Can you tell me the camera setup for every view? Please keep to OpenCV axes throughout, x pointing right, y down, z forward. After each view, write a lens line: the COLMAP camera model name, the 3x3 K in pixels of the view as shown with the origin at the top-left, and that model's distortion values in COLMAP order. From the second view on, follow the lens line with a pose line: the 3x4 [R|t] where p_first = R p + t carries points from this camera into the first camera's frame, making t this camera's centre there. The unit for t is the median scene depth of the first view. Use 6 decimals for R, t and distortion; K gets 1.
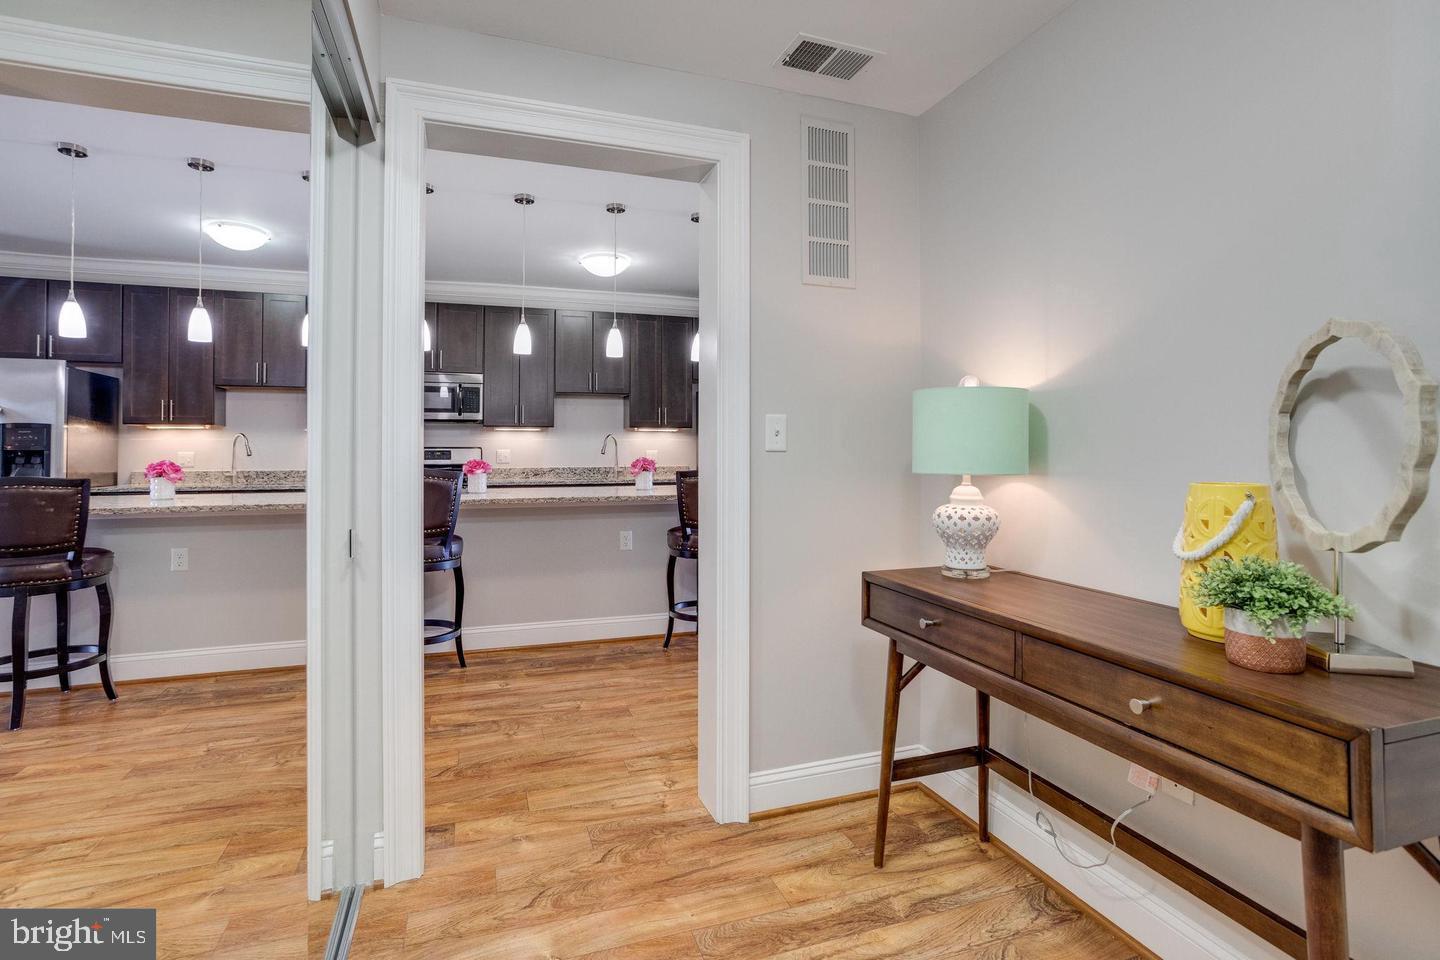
lens RADIAL K [[695.5, 0, 716.2], [0, 695.5, 457.3], [0, 0, 1]] dist [-0.055372, 0.035748]
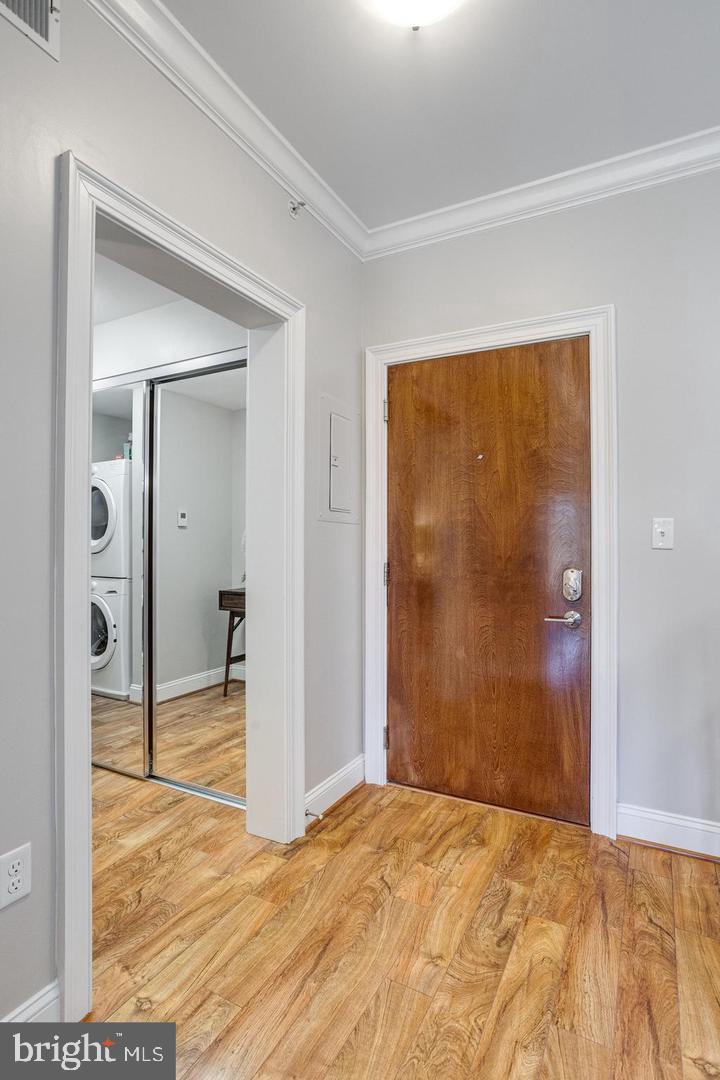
lens RADIAL K [[556.0, 0, 356.6], [0, 556.0, 535.3], [0, 0, 1]] dist [-0.059712, 0.033123]
pose [[-0.742767, -0.004510, -0.669535, 0.131201], [-0.004054, 0.999989, -0.002239, -0.026709], [0.669538, 0.001051, -0.742777, 1.350367]]
